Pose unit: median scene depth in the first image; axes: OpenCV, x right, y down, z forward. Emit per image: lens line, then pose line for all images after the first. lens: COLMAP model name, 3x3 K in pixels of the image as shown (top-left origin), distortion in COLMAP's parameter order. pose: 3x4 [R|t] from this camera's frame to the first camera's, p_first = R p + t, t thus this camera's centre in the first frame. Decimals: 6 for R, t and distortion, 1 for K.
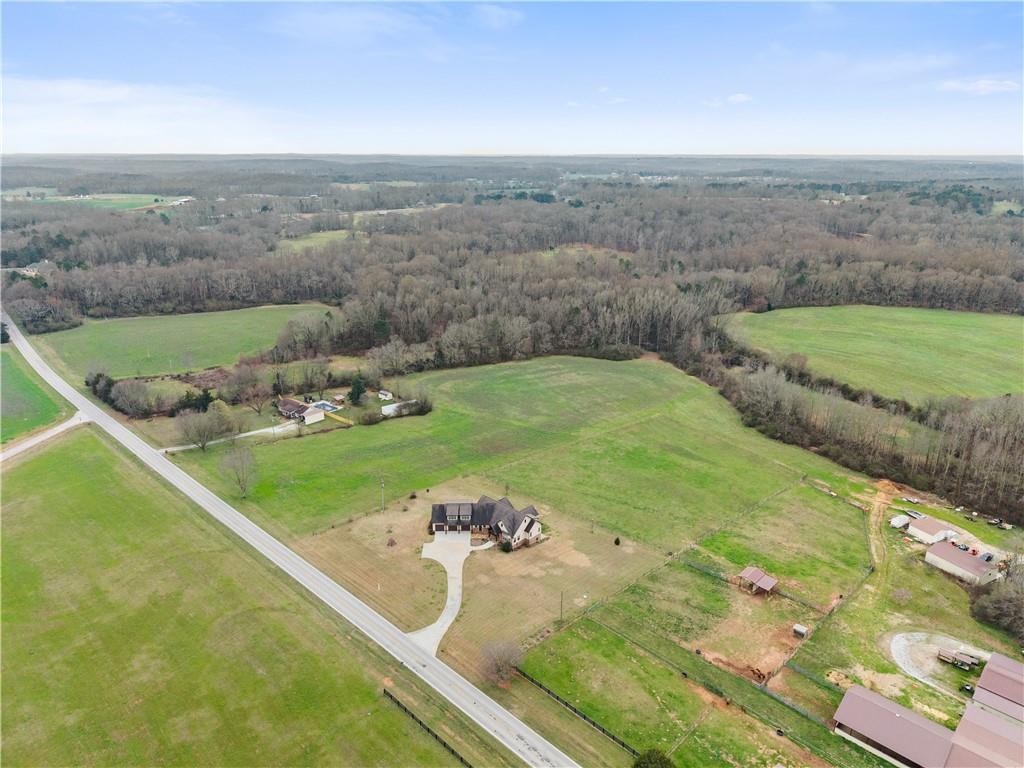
lens RADIAL K [[687.9, 0, 515.7], [0, 687.9, 380.7], [0, 0, 1]] dist [0.028891, -0.030093]
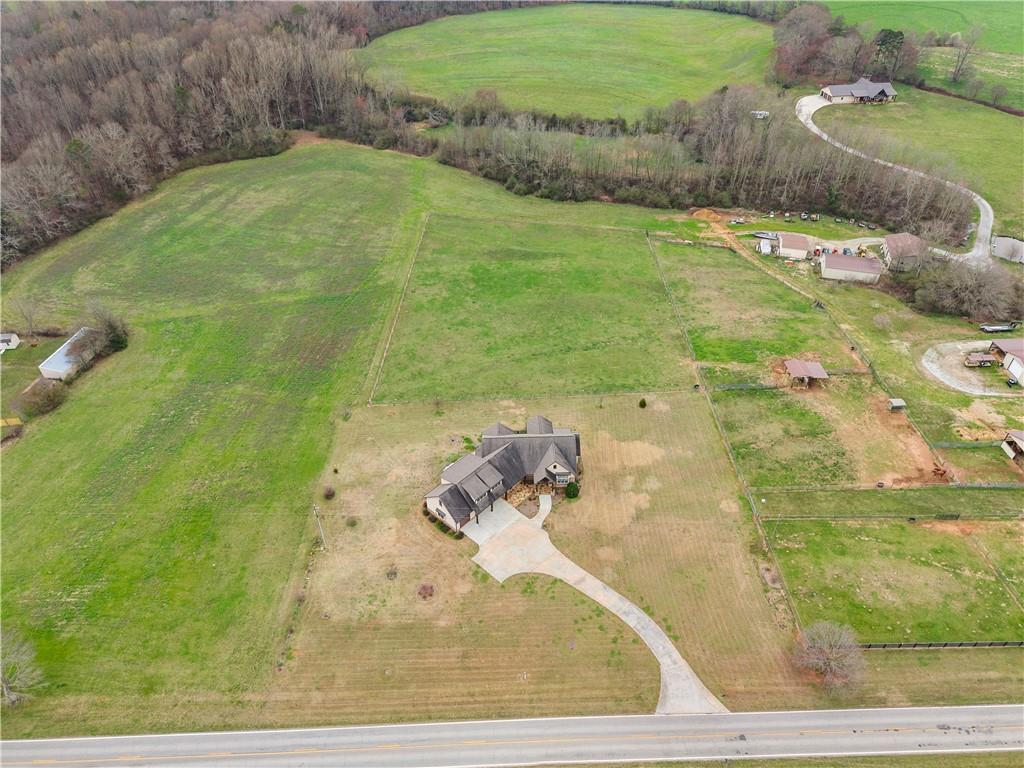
lens RADIAL K [[687.9, 0, 514.4], [0, 687.9, 382.8], [0, 0, 1]] dist [0.028891, -0.030093]
pose [[0.699197, -0.453626, 0.552582, -0.338763], [0.228790, 0.874246, 0.428192, -0.135857], [-0.677332, -0.172965, 0.715055, 0.520450]]
